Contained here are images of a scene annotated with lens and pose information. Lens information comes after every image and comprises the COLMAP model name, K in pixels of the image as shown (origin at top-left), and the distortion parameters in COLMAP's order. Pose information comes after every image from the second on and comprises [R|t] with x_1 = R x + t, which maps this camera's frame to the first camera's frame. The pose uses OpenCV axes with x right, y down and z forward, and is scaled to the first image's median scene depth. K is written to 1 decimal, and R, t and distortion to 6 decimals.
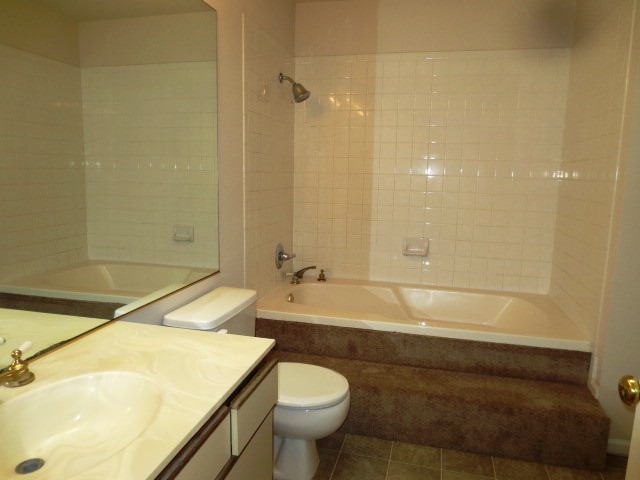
lens RADIAL K [[457.9, 0, 318.8], [0, 457.9, 240.9], [0, 0, 1]] dist [-0.033267, 0.020756]
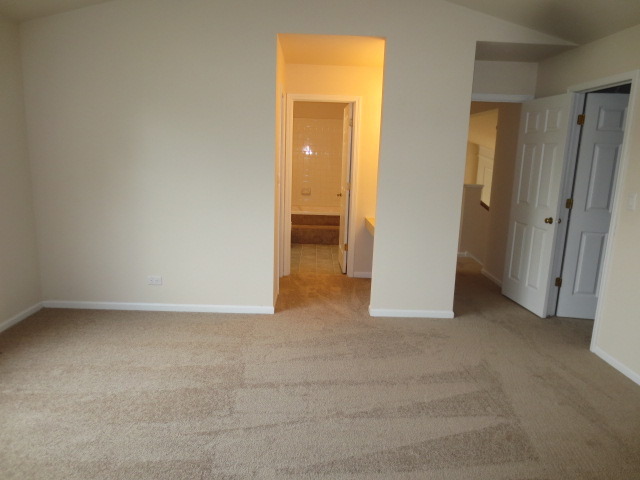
lens RADIAL K [[457.9, 0, 319.5], [0, 457.9, 240.7], [0, 0, 1]] dist [-0.033267, 0.020756]
pose [[0.963912, -0.042395, 0.262824, -0.471716], [0.029324, 0.998139, 0.053457, 0.187656], [-0.264602, -0.043821, 0.963362, -1.784135]]
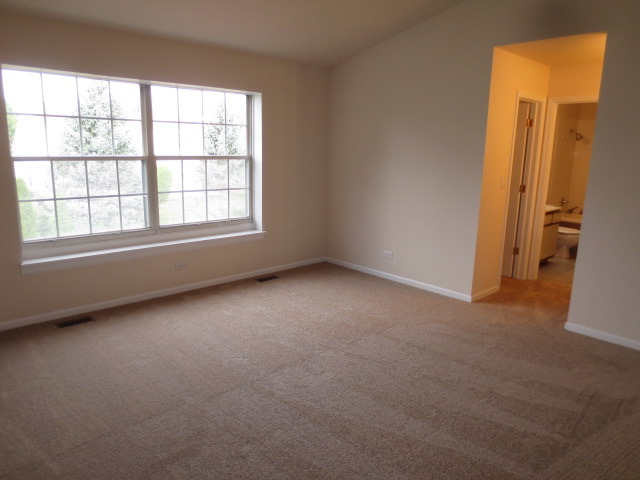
lens RADIAL K [[457.9, 0, 319.5], [0, 457.9, 243.8], [0, 0, 1]] dist [-0.033267, 0.020756]
pose [[0.841176, 0.109246, -0.529611, 0.150067], [-0.084461, 0.993903, 0.070871, 0.222093], [0.534124, -0.014884, 0.845275, -1.981117]]
